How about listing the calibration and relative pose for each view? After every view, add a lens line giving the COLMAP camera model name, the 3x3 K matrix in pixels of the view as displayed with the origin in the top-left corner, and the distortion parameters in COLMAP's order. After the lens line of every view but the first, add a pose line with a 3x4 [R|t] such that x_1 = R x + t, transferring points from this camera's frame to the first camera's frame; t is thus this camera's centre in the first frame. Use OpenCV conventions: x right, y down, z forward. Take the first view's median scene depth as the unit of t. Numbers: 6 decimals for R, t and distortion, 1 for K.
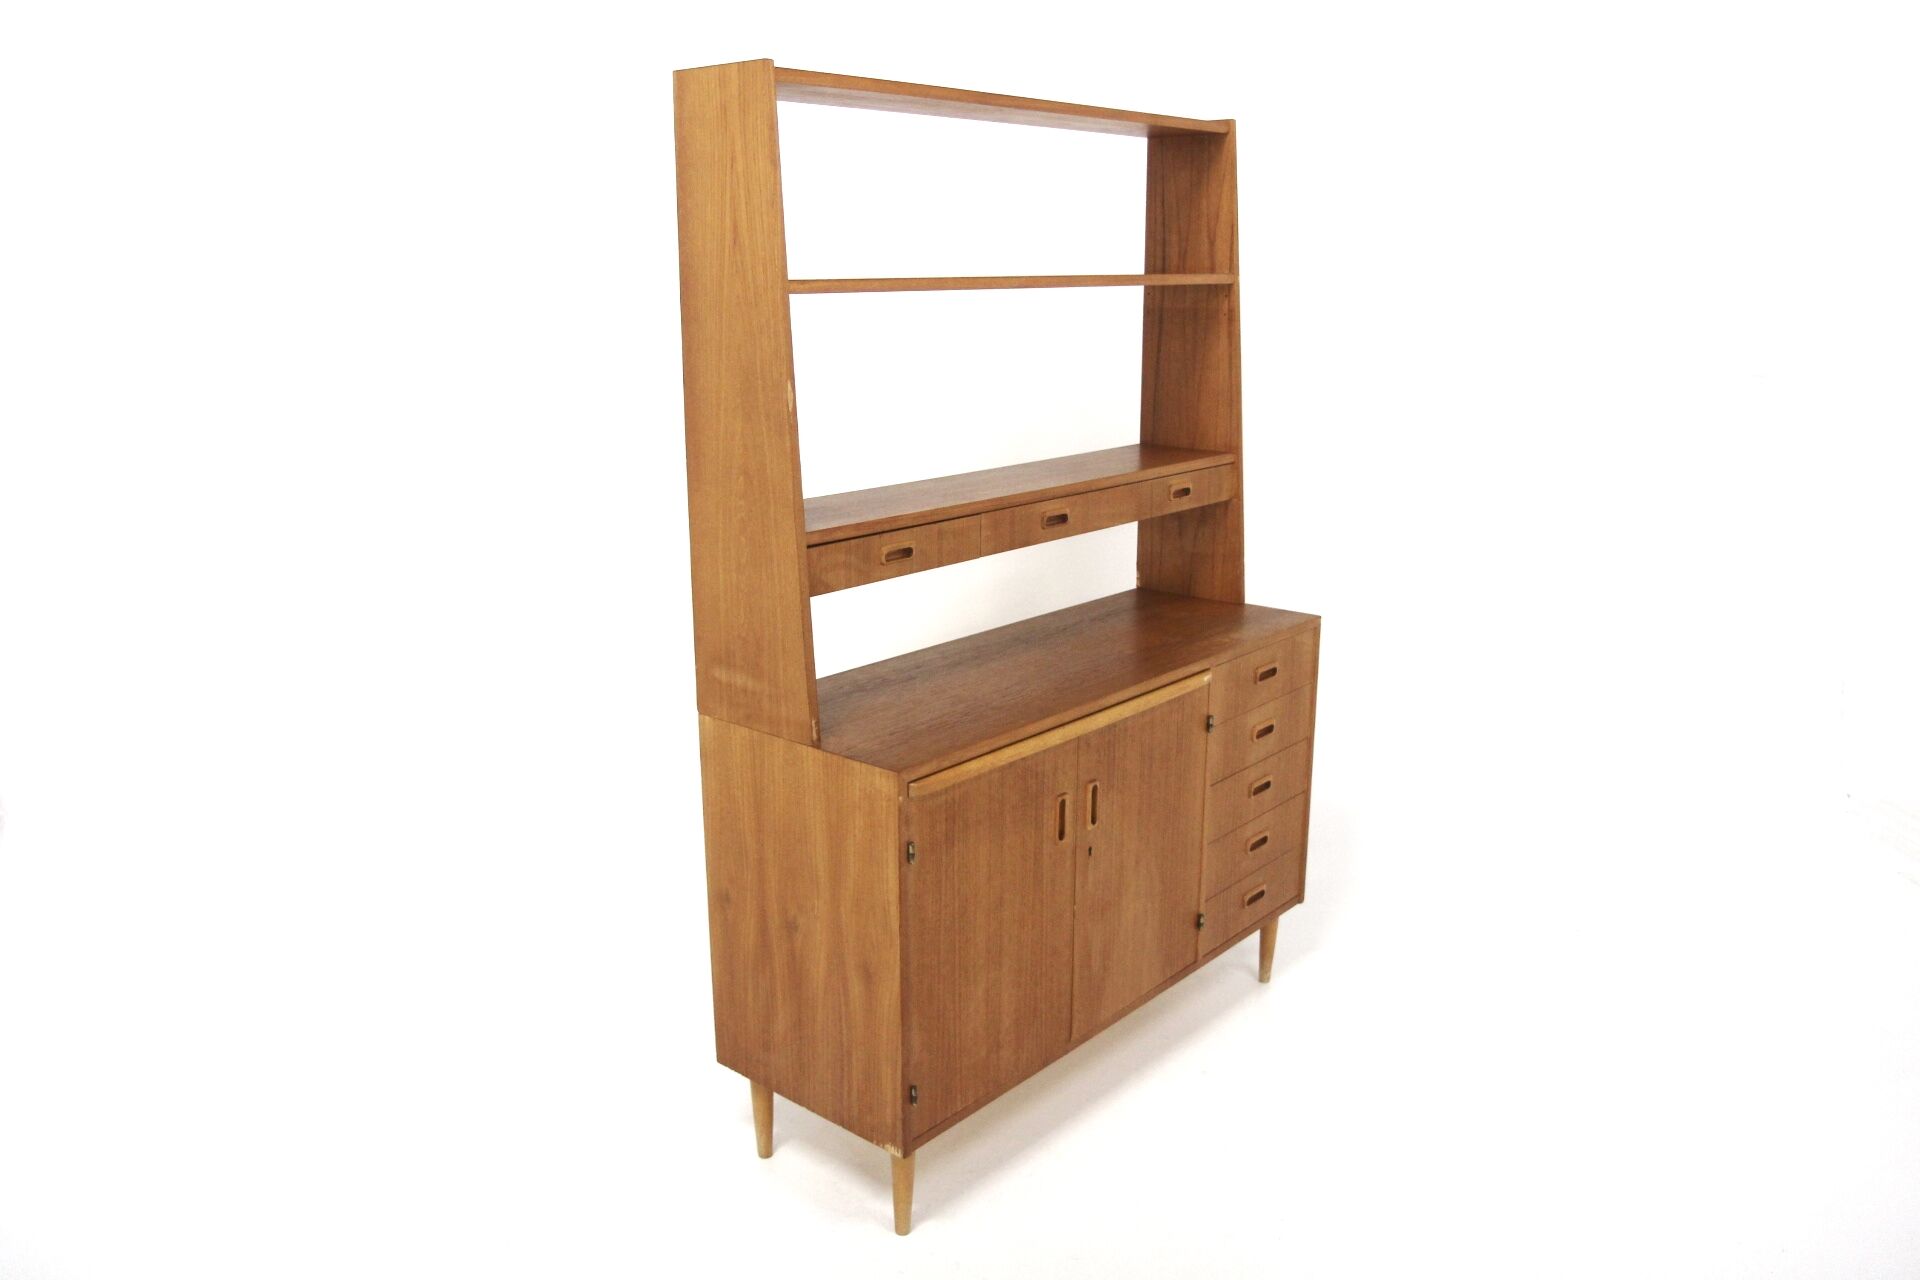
lens RADIAL K [[1519.0, 0, 963.2], [0, 1519.0, 631.5], [0, 0, 1]] dist [-0.083735, 0.034571]
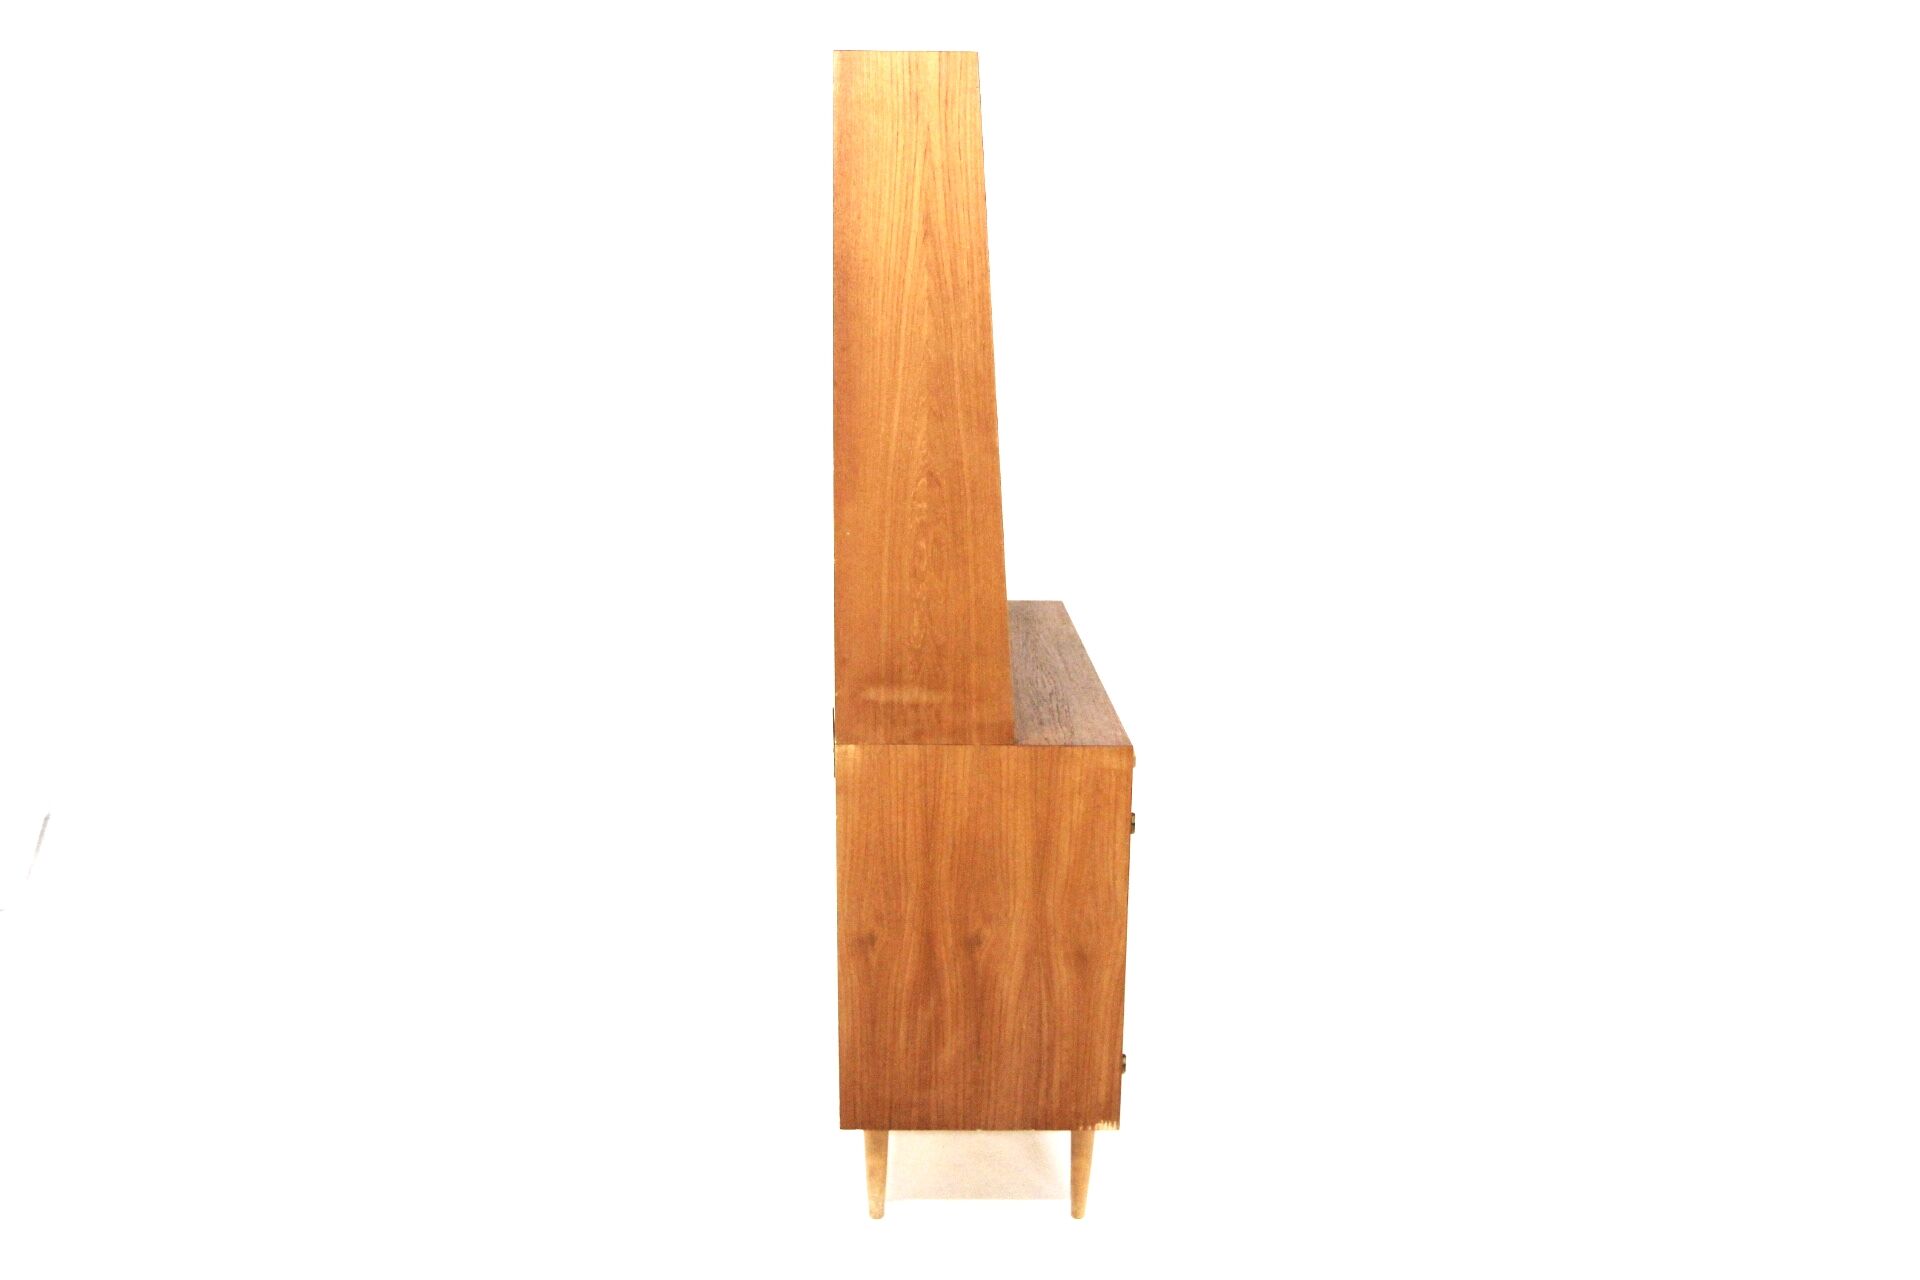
lens RADIAL K [[1519.0, 0, 964.8], [0, 1519.0, 636.3], [0, 0, 1]] dist [-0.083735, 0.034571]
pose [[0.732539, -0.114793, 0.670977, -0.759812], [0.150037, 0.988666, 0.005340, -0.004254], [-0.663985, 0.096760, 0.741459, 0.270473]]
